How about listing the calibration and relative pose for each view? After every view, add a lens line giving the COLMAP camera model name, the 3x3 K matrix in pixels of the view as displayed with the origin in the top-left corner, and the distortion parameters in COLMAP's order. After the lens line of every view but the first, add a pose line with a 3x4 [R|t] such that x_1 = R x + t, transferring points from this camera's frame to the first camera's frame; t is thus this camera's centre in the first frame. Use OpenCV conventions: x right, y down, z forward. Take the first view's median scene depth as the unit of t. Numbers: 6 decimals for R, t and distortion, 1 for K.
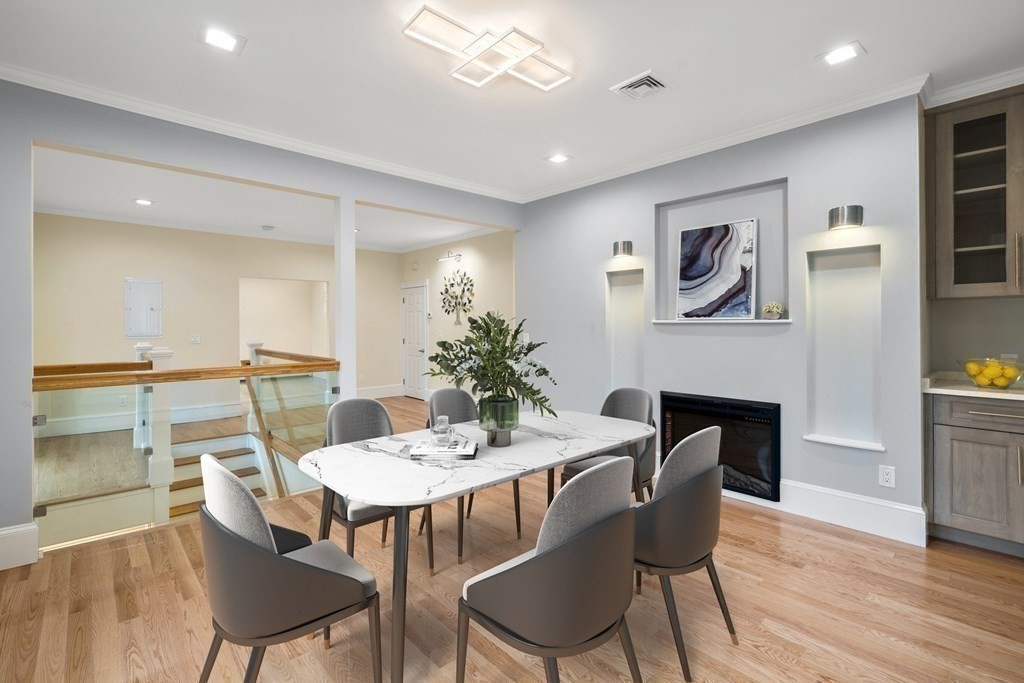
lens RADIAL K [[471.7, 0, 513.4], [0, 471.7, 329.8], [0, 0, 1]] dist [-0.000604, 0.000077]
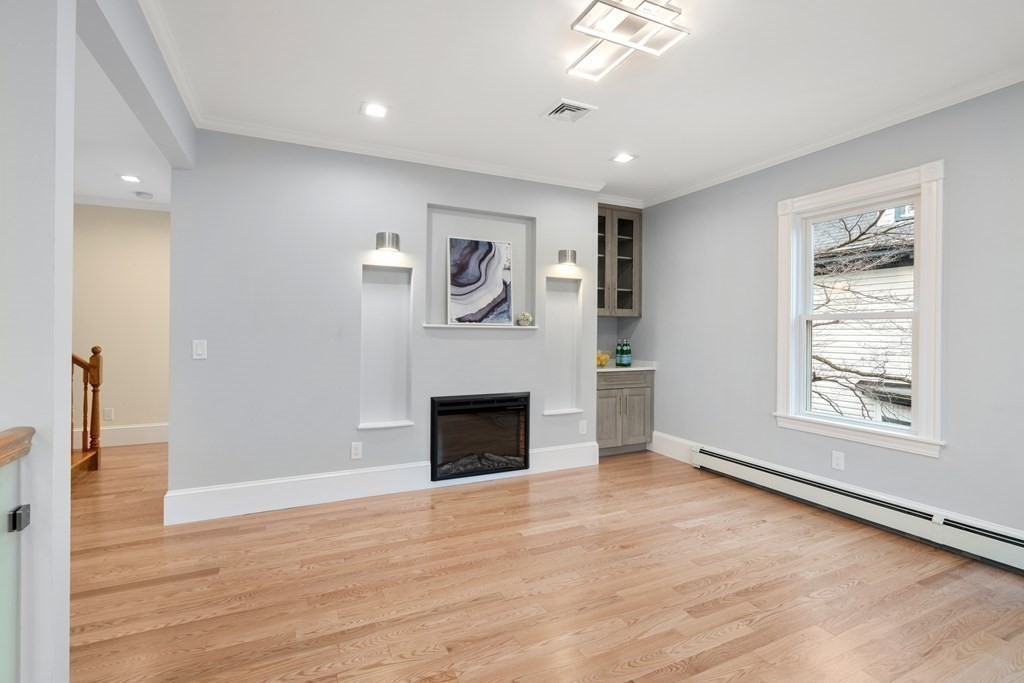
lens RADIAL K [[471.7, 0, 513.4], [0, 471.7, 329.8], [0, 0, 1]] dist [-0.000604, 0.000077]
pose [[0.284892, 0.009827, 0.958509, -0.595411], [0.001810, 0.999940, -0.010790, 0.001893], [-0.958558, 0.004809, 0.284857, 0.589934]]
